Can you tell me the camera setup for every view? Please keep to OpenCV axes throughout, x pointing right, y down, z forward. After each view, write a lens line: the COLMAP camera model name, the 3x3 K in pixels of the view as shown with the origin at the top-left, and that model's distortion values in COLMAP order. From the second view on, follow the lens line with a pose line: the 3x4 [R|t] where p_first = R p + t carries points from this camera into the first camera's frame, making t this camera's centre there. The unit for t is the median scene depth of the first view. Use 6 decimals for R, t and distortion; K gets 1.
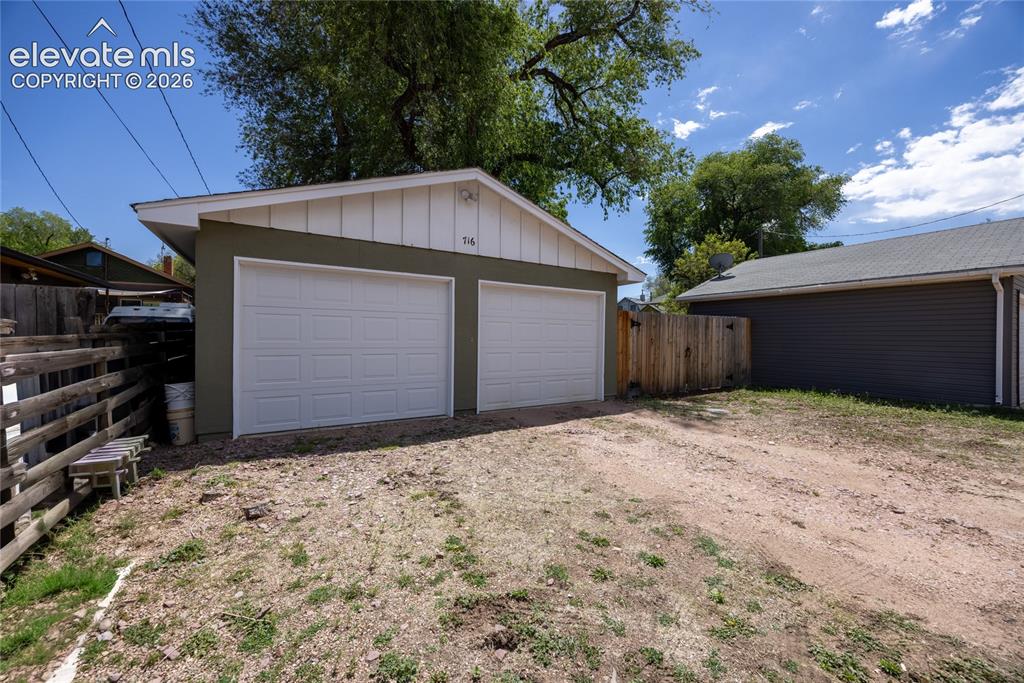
lens RADIAL K [[394.9, 0, 513.0], [0, 394.9, 344.0], [0, 0, 1]] dist [0.002869, 0.000191]
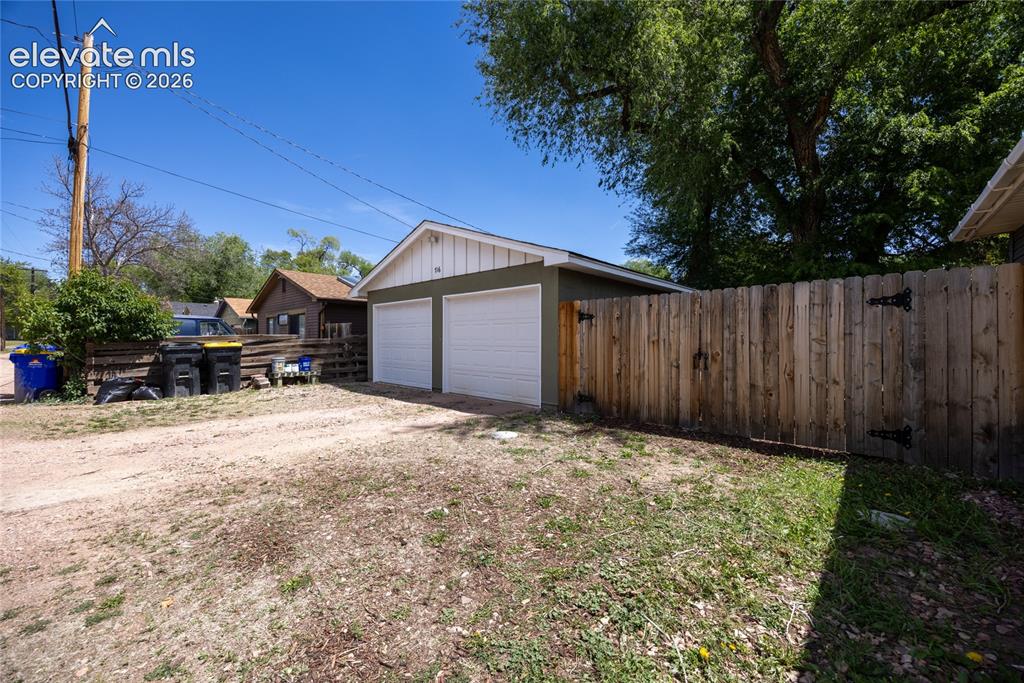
lens RADIAL K [[394.9, 0, 510.2], [0, 394.9, 338.2], [0, 0, 1]] dist [0.002869, 0.000191]
pose [[0.250307, -0.001118, -0.968166, 1.059581], [0.003184, 0.999995, -0.000332, -0.011206], [0.968161, -0.003000, 0.250309, 0.715985]]
